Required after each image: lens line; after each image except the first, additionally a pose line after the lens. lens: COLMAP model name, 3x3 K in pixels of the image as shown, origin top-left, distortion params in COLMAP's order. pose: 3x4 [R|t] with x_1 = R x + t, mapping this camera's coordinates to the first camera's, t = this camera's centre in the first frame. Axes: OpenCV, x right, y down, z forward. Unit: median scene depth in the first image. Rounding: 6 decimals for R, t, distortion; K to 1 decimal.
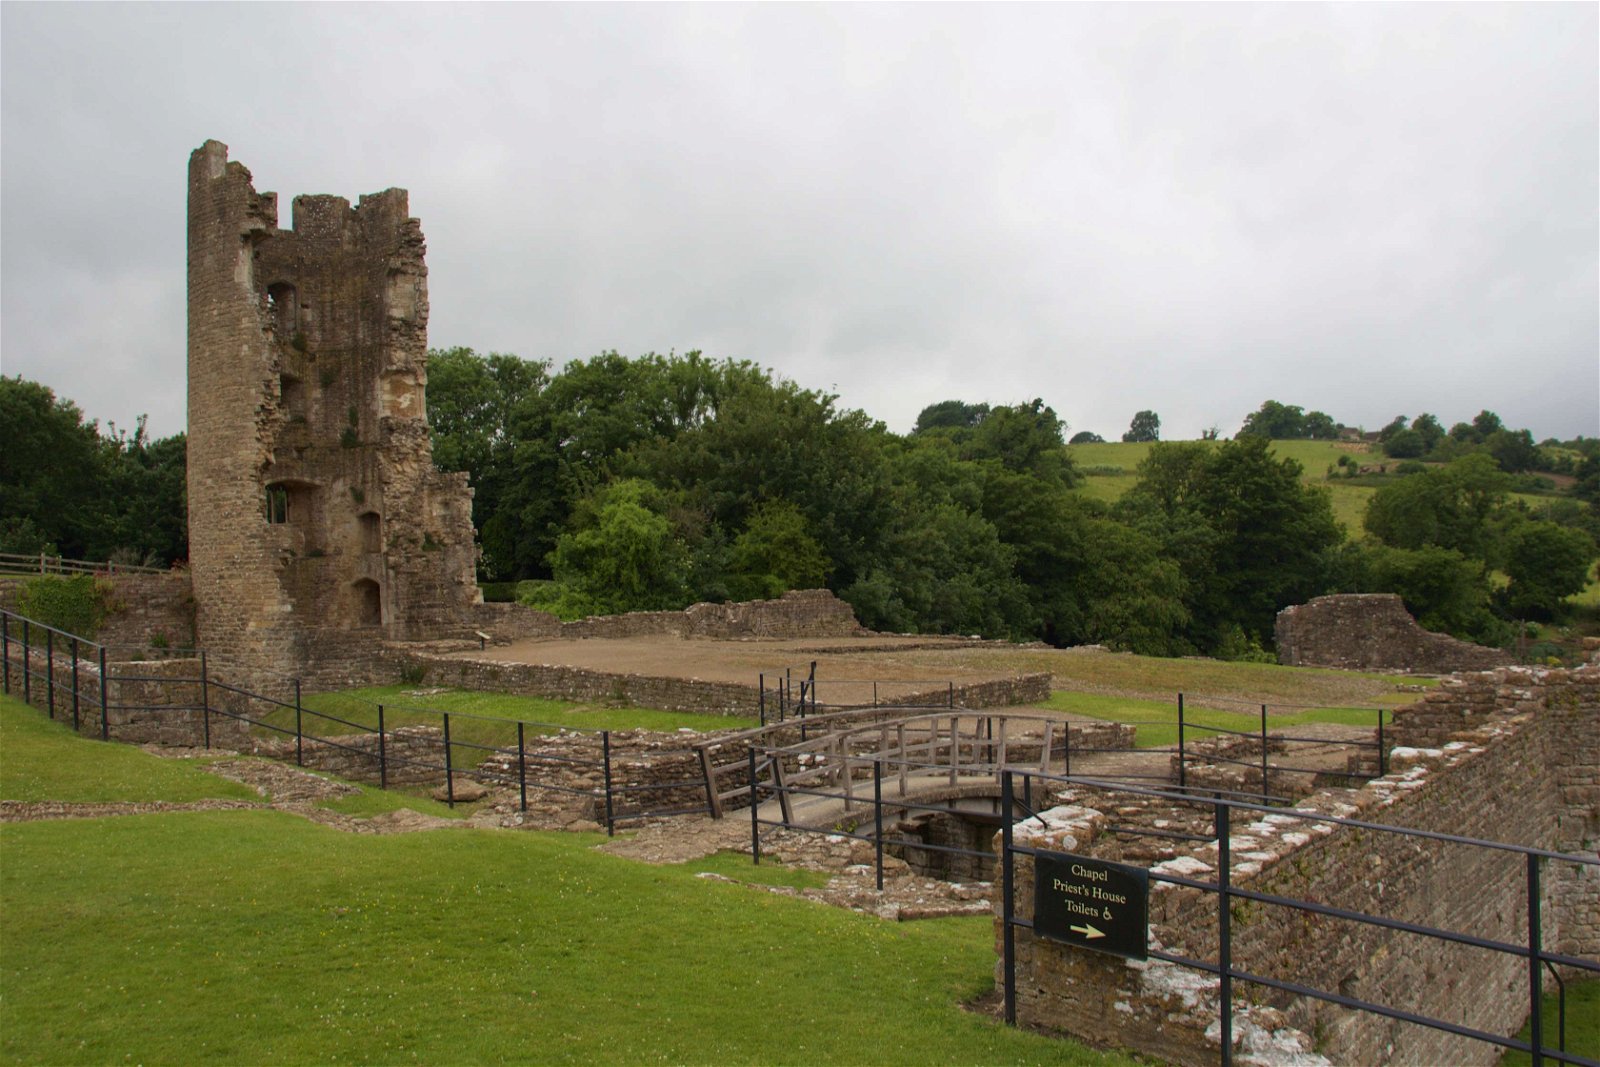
lens RADIAL K [[1338.5, 0, 791.0], [0, 1338.5, 540.2], [0, 0, 1]] dist [-0.169850, 0.158032]
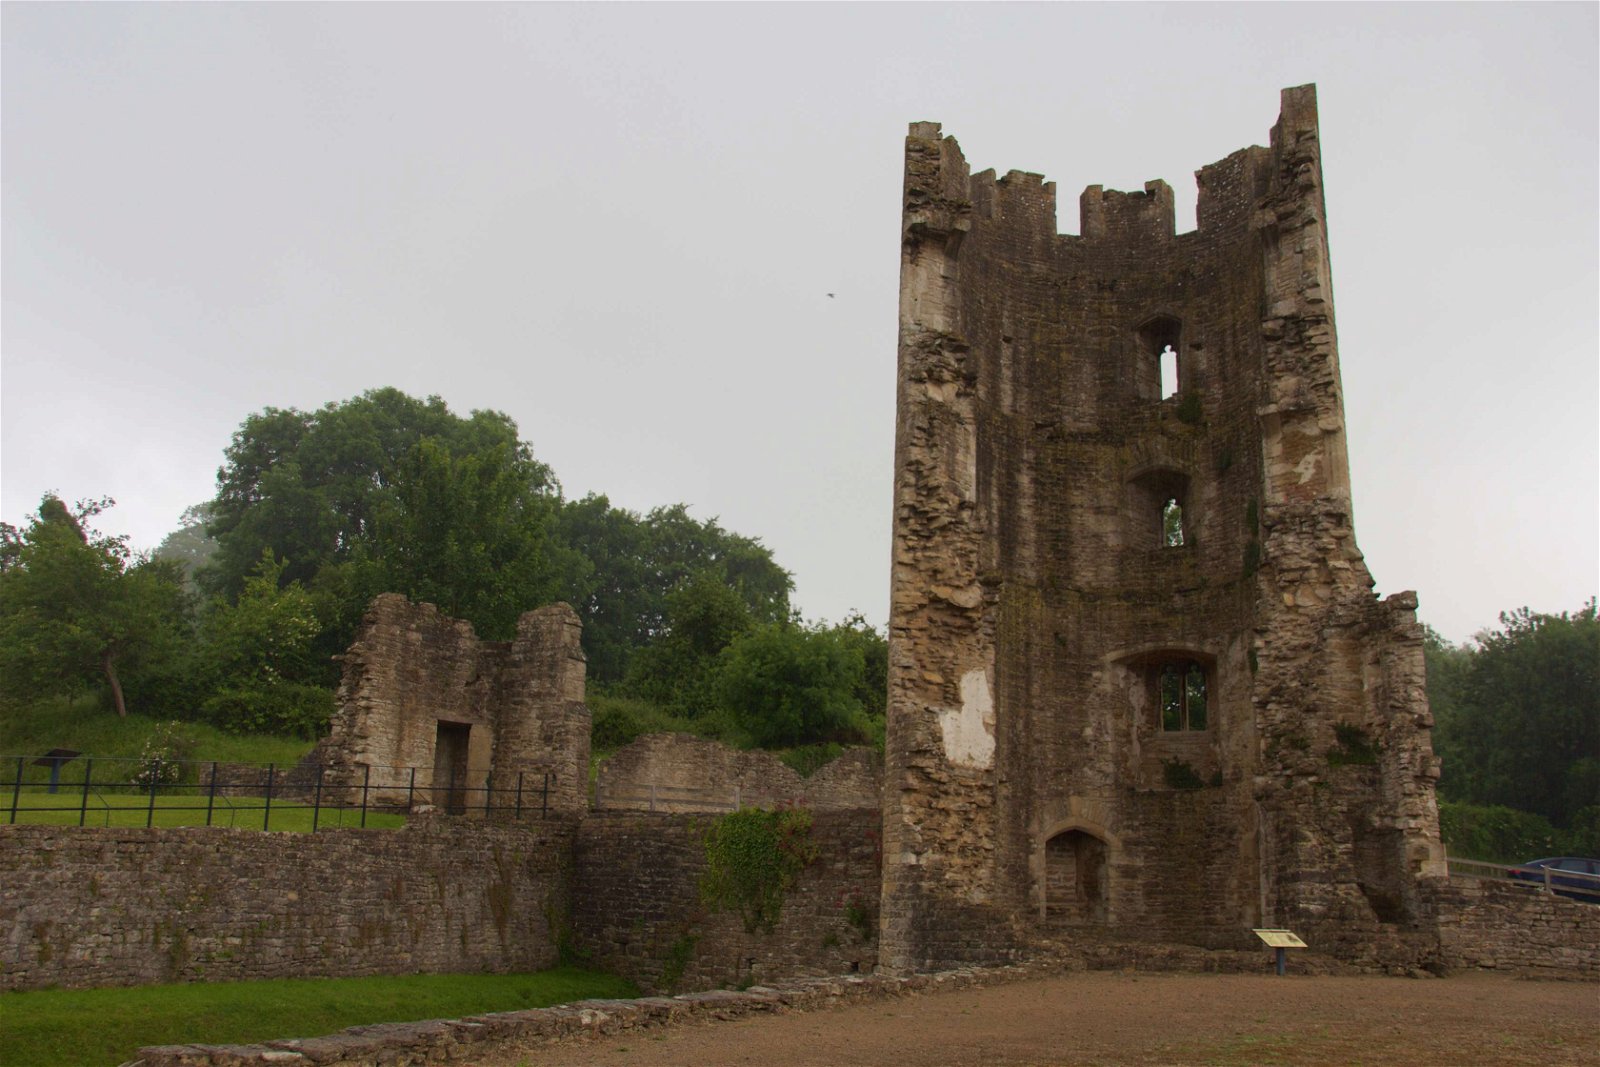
lens RADIAL K [[1619.2, 0, 777.5], [0, 1619.2, 531.7], [0, 0, 1]] dist [-0.082321, 0.195998]
pose [[0.319142, -0.182631, -0.929943, 0.135218], [-0.022921, 0.979482, -0.200226, 0.029487], [0.947430, 0.085216, 0.308407, 0.392784]]
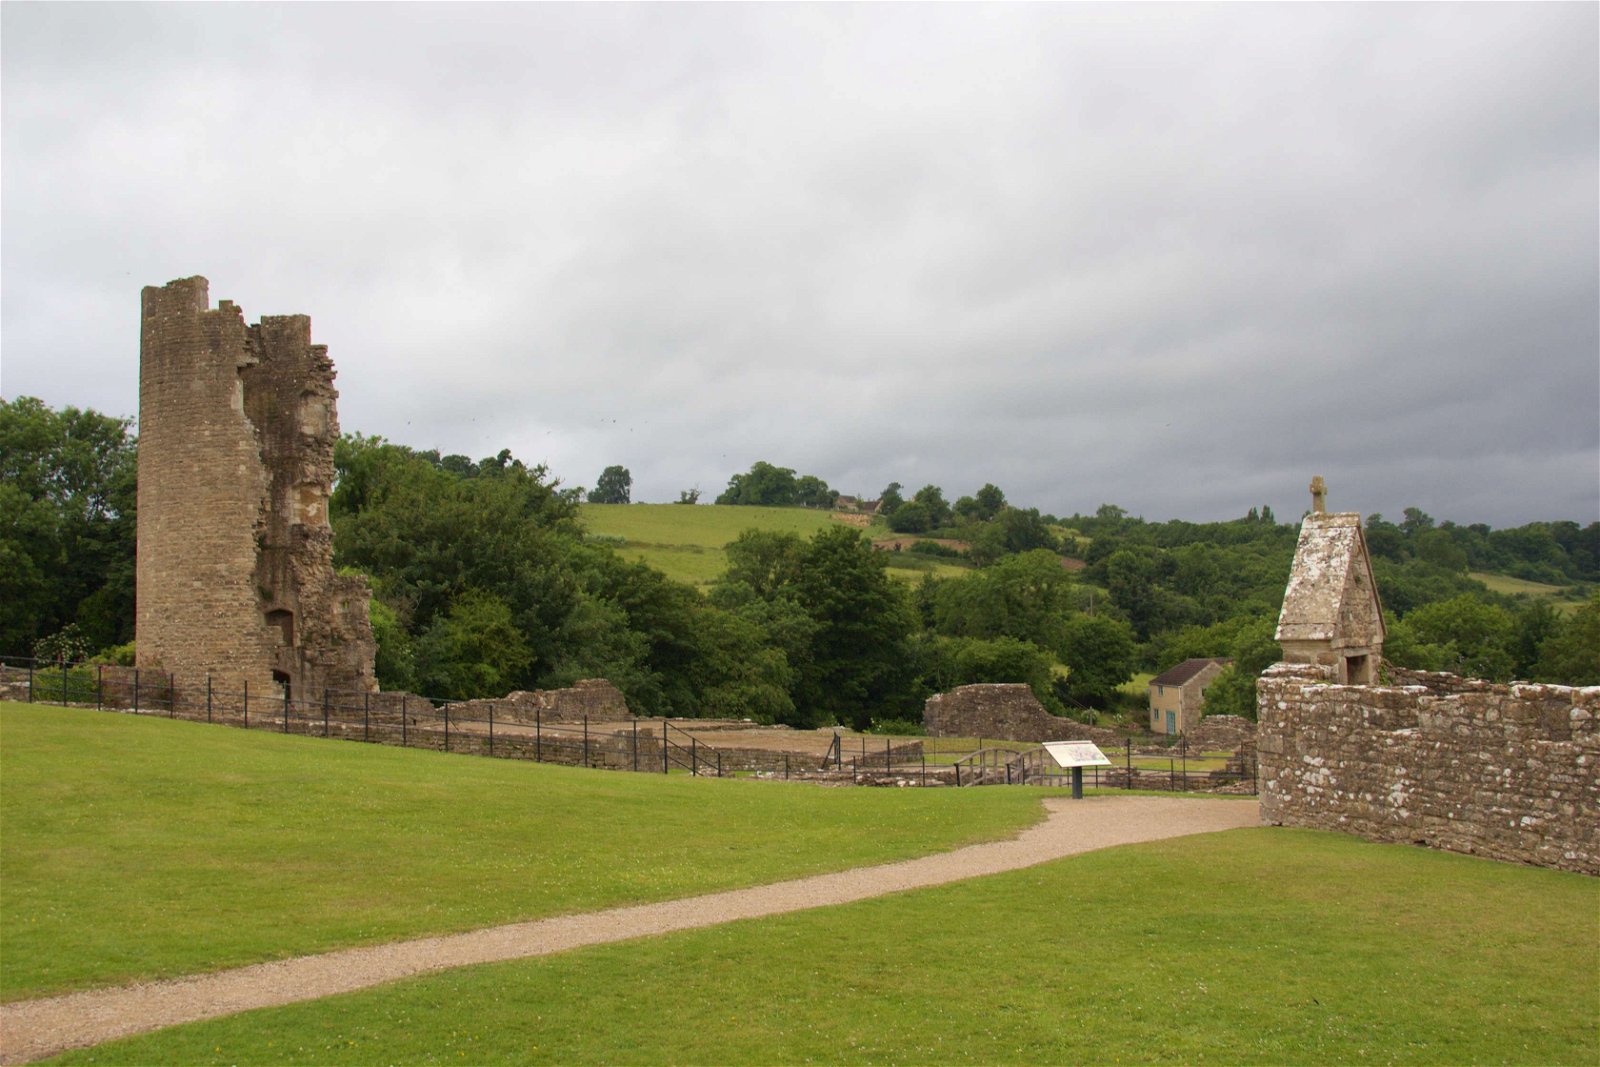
lens RADIAL K [[1646.5, 0, 801.6], [0, 1646.5, 536.1], [0, 0, 1]] dist [-0.078659, 0.005970]
pose [[0.922583, 0.033839, 0.384311, -0.280120], [-0.015924, 0.998637, -0.049704, -0.013698], [-0.385469, 0.039737, 0.921865, -0.271291]]
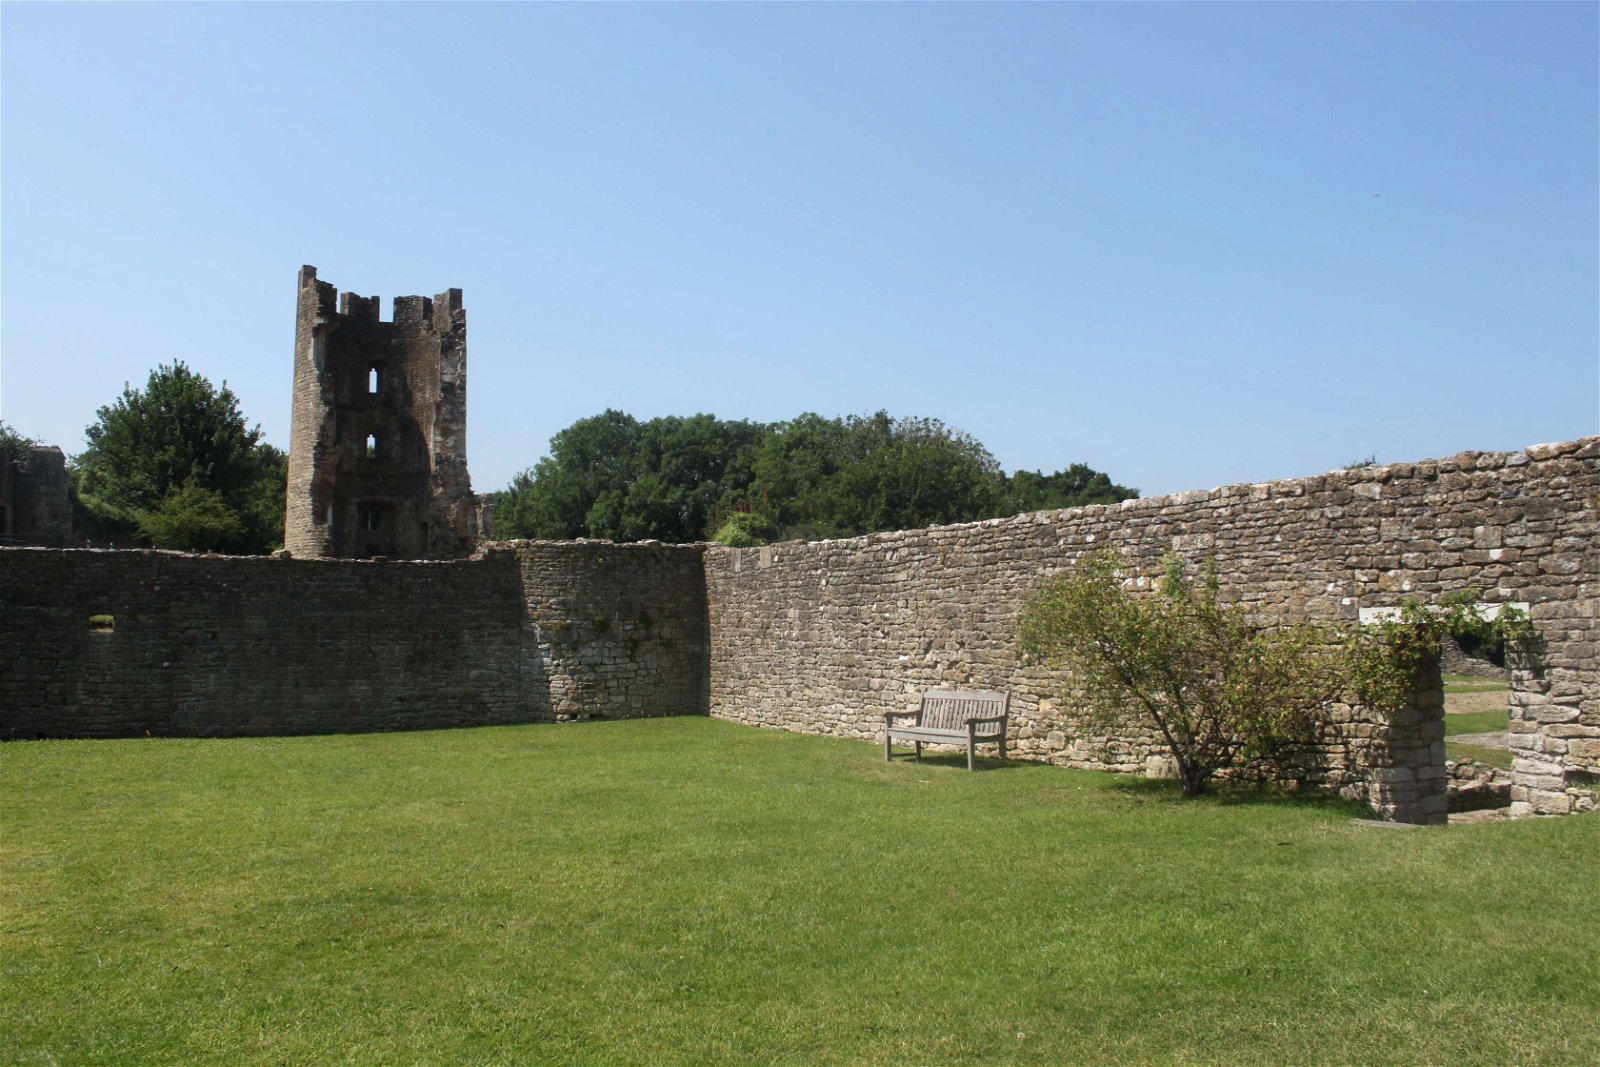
lens RADIAL K [[1338.5, 0, 791.0], [0, 1338.5, 540.2], [0, 0, 1]] dist [-0.169850, 0.158032]
pose [[0.941321, 0.001639, -0.337507, 0.323994], [-0.020645, 0.998395, -0.052732, 0.040104], [0.336879, 0.056605, 0.939845, -0.111610]]
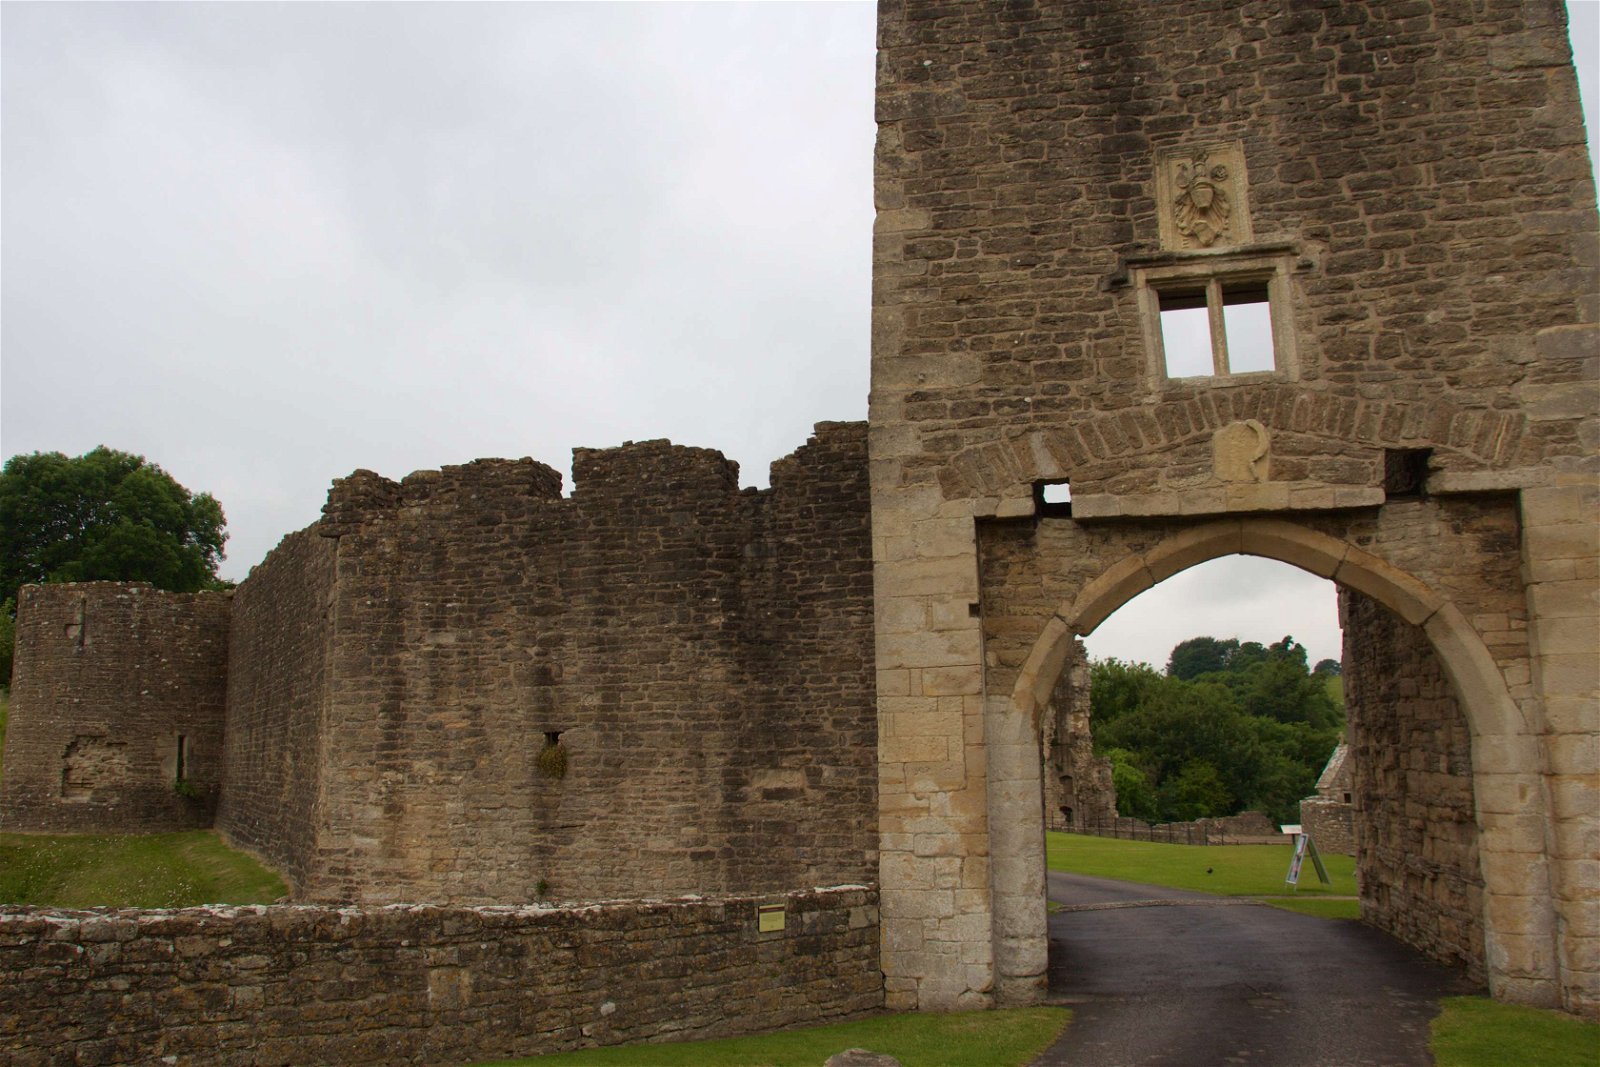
lens RADIAL K [[1338.5, 0, 791.0], [0, 1338.5, 540.2], [0, 0, 1]] dist [-0.169850, 0.158032]
pose [[0.986316, -0.018684, -0.163805, -0.254099], [-0.008759, 0.986216, -0.165232, -0.025241], [0.164634, 0.164406, 0.972556, -0.800985]]
